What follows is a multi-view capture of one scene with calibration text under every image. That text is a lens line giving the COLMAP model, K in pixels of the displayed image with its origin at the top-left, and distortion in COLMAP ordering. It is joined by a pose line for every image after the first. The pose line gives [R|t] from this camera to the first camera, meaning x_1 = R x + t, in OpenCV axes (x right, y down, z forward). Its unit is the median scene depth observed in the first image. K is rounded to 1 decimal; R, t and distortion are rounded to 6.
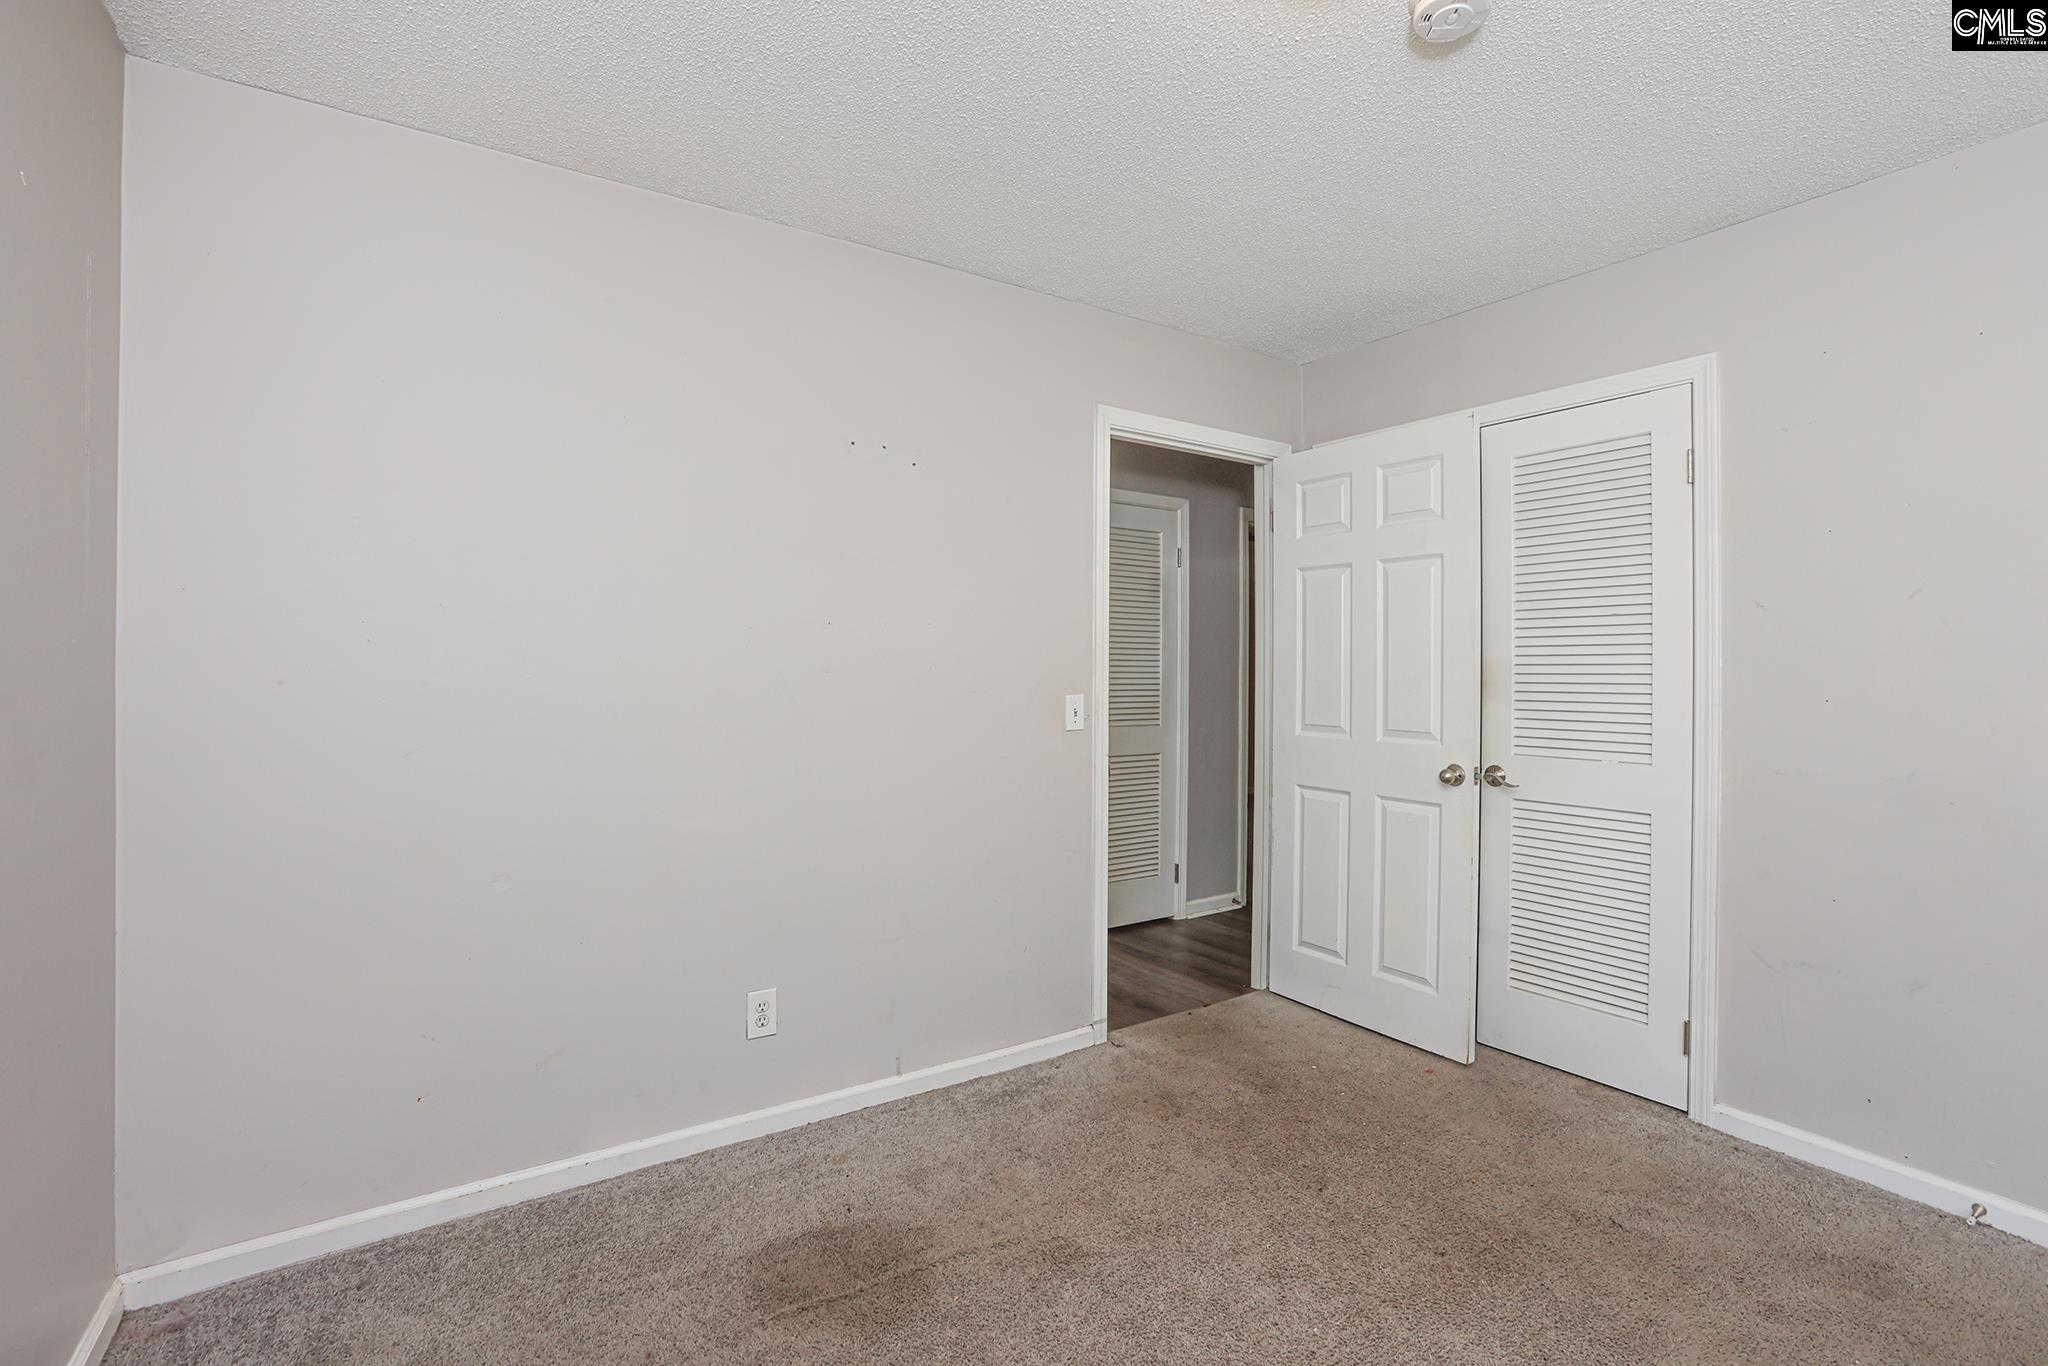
lens RADIAL K [[930.3, 0, 1026.6], [0, 930.3, 681.7], [0, 0, 1]] dist [-0.063043, 0.022932]
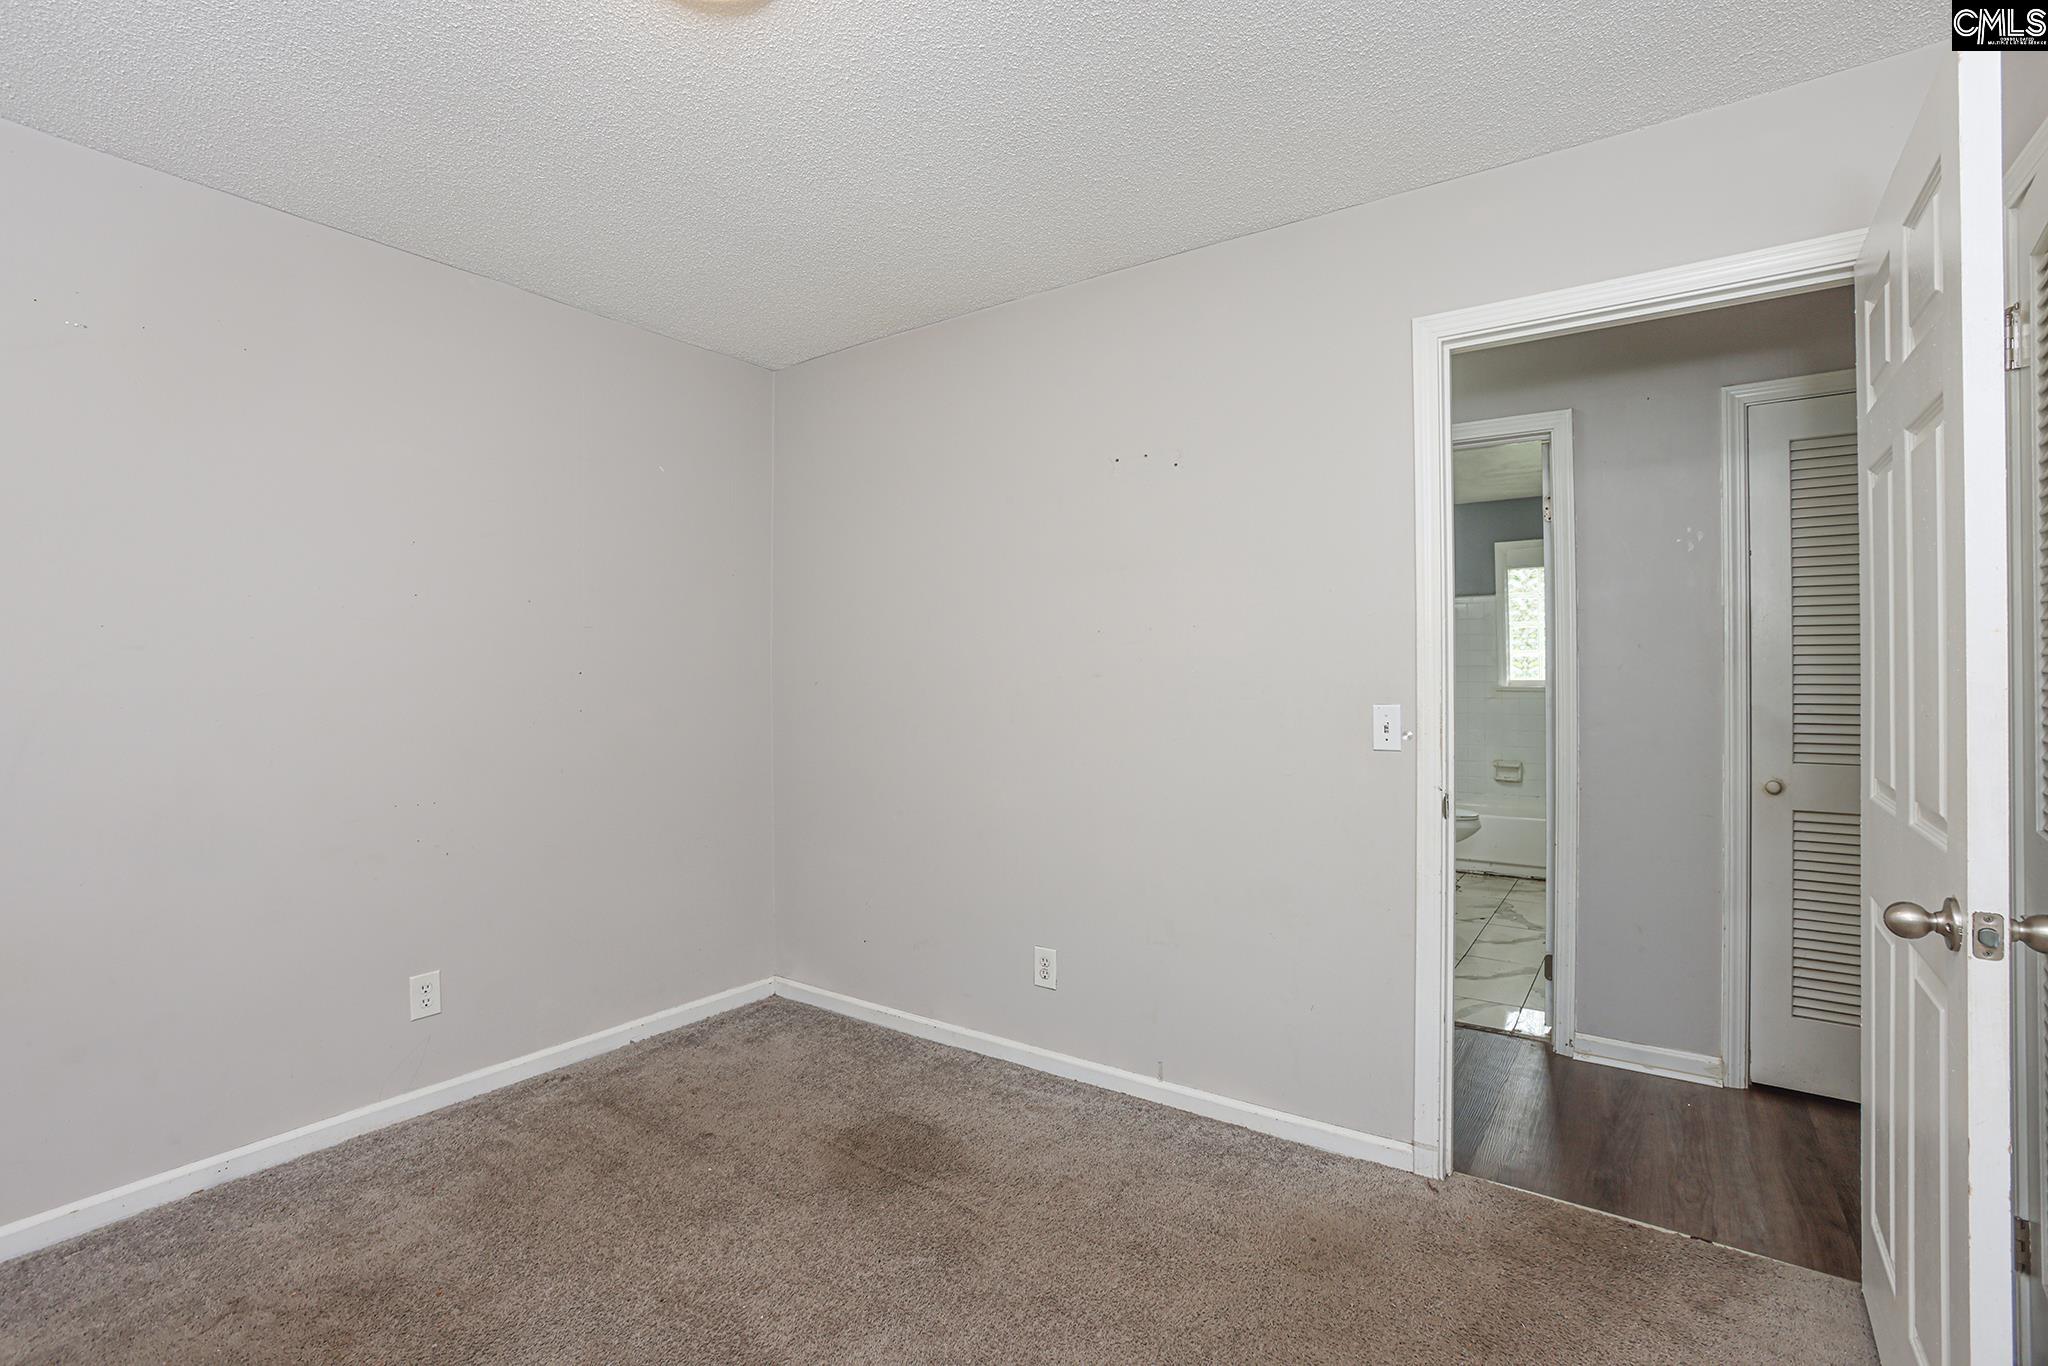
lens RADIAL K [[930.3, 0, 1017.6], [0, 930.3, 669.1], [0, 0, 1]] dist [-0.063043, 0.022932]
pose [[0.353886, -0.011757, -0.935215, 0.749026], [-0.000315, 0.999919, -0.012689, -0.006563], [0.935288, 0.004785, 0.353854, 0.500196]]
